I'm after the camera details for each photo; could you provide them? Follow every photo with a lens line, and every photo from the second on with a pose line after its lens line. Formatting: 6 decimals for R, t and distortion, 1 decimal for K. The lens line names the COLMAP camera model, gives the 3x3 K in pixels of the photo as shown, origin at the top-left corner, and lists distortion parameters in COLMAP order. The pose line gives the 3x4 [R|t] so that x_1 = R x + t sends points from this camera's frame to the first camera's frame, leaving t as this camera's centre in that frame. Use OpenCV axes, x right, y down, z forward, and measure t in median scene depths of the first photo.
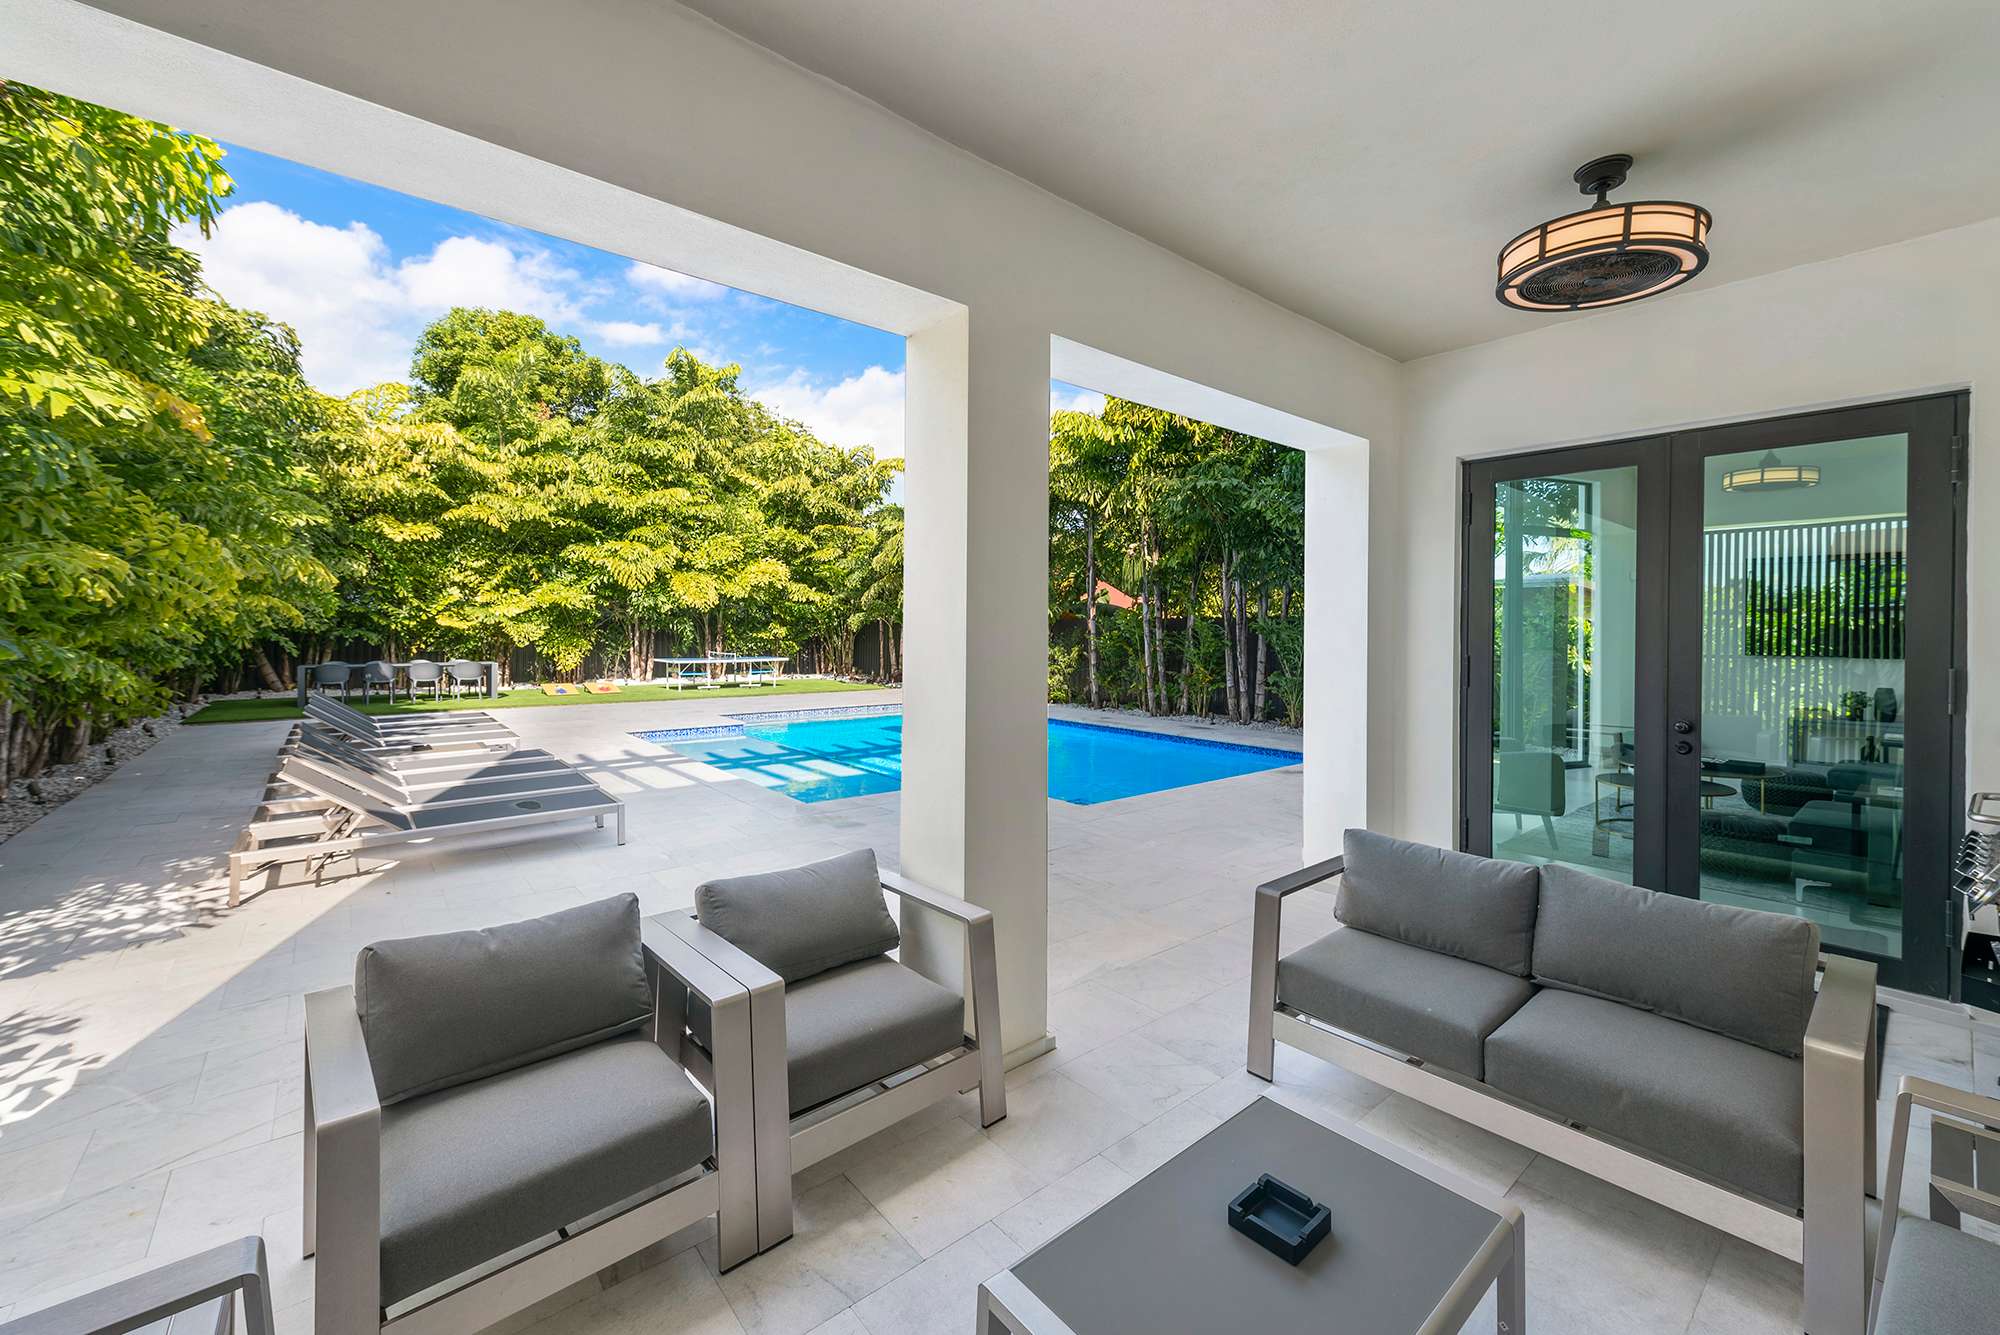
lens RADIAL K [[794.8, 0, 1005.3], [0, 794.8, 638.7], [0, 0, 1]] dist [0.001444, -0.000414]
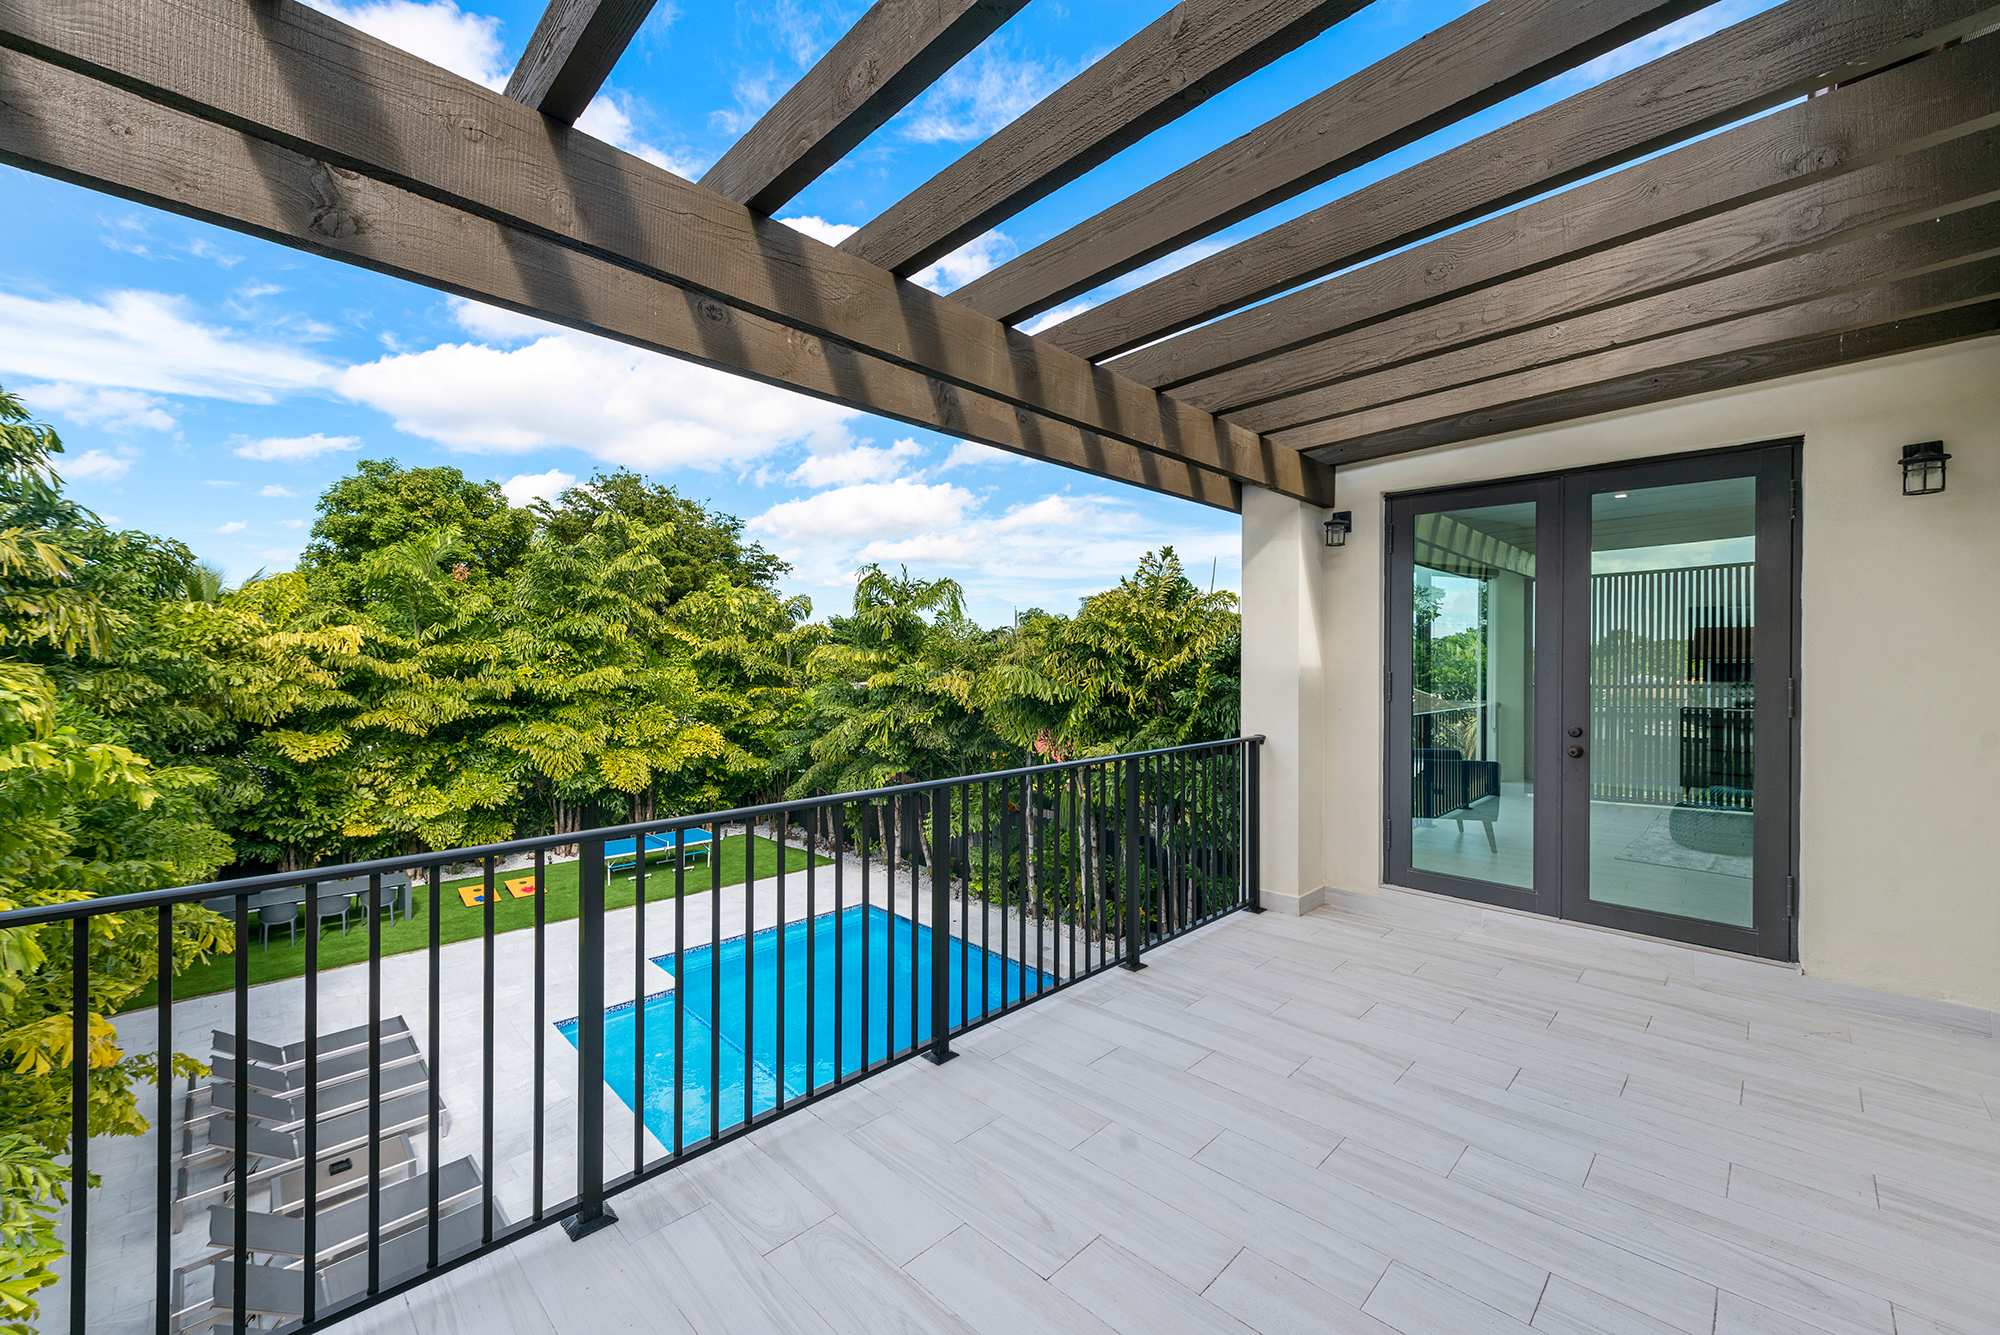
lens RADIAL K [[785.8, 0, 1006.2], [0, 785.8, 655.4], [0, 0, 1]] dist [0.011745, -0.000339]
pose [[0.995906, -0.002699, 0.090359, -0.010957], [0.004280, 0.999841, -0.017312, -0.194003], [-0.090298, 0.017628, 0.995759, -0.013974]]
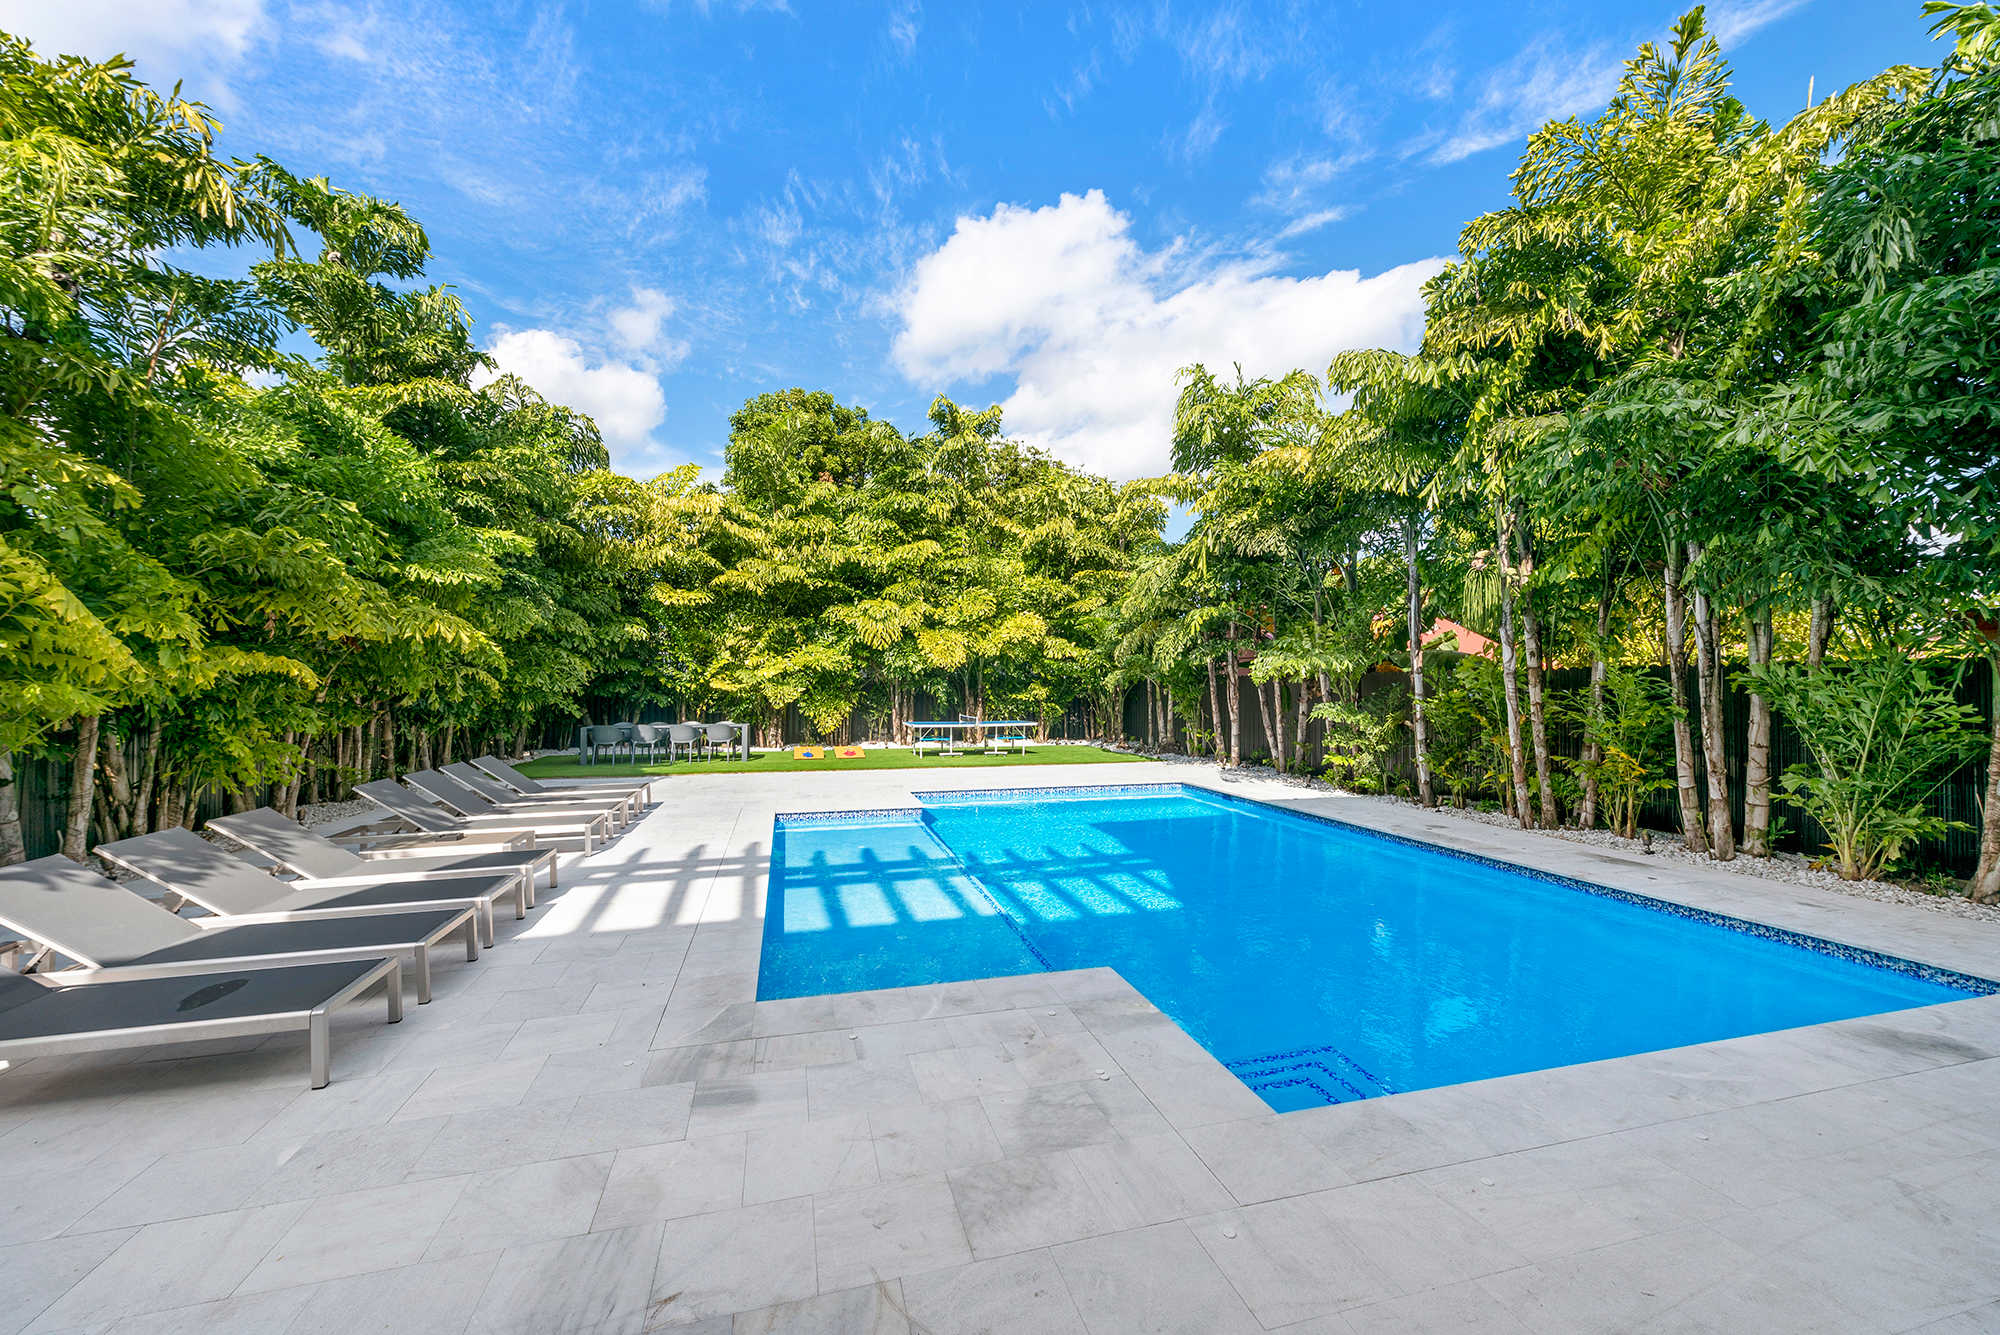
lens RADIAL K [[781.5, 0, 1003.7], [0, 781.5, 681.8], [0, 0, 1]] dist [0.020964, -0.009359]
pose [[0.911661, -0.010162, -0.410816, 0.051677], [0.001437, 0.999767, -0.021542, -0.002417], [0.410940, 0.019049, 0.911464, 0.206163]]
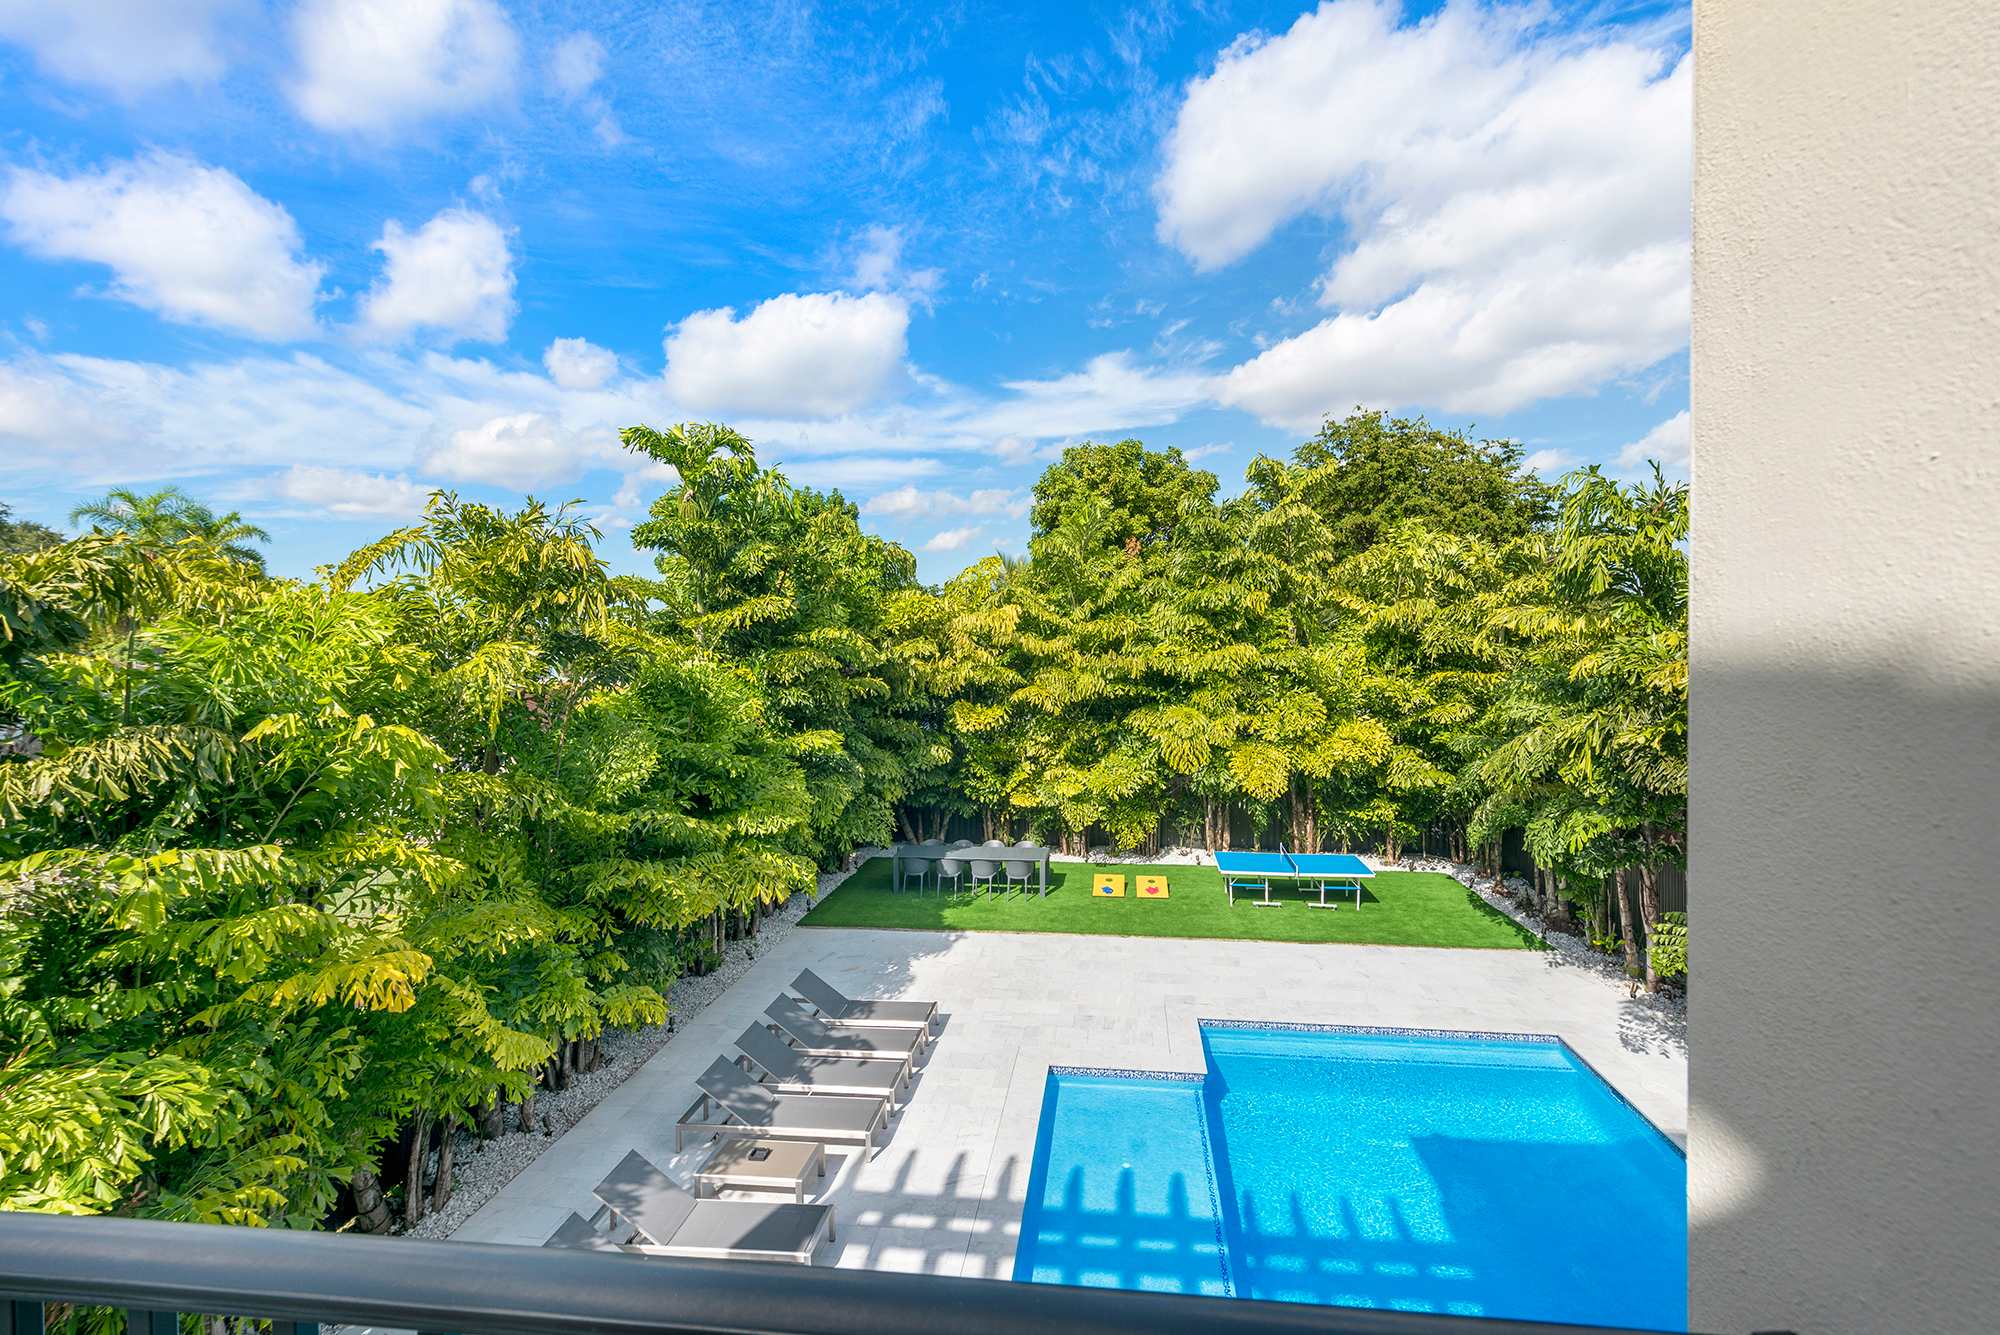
lens RADIAL K [[891.4, 0, 1006.8], [0, 891.4, 657.5], [0, 0, 1]] dist [0.001275, 0.000104]
pose [[0.679659, 0.001839, -0.733526, 0.102105], [0.006442, 0.999943, 0.008476, -0.193714], [0.733500, -0.010487, 0.679608, 0.210868]]
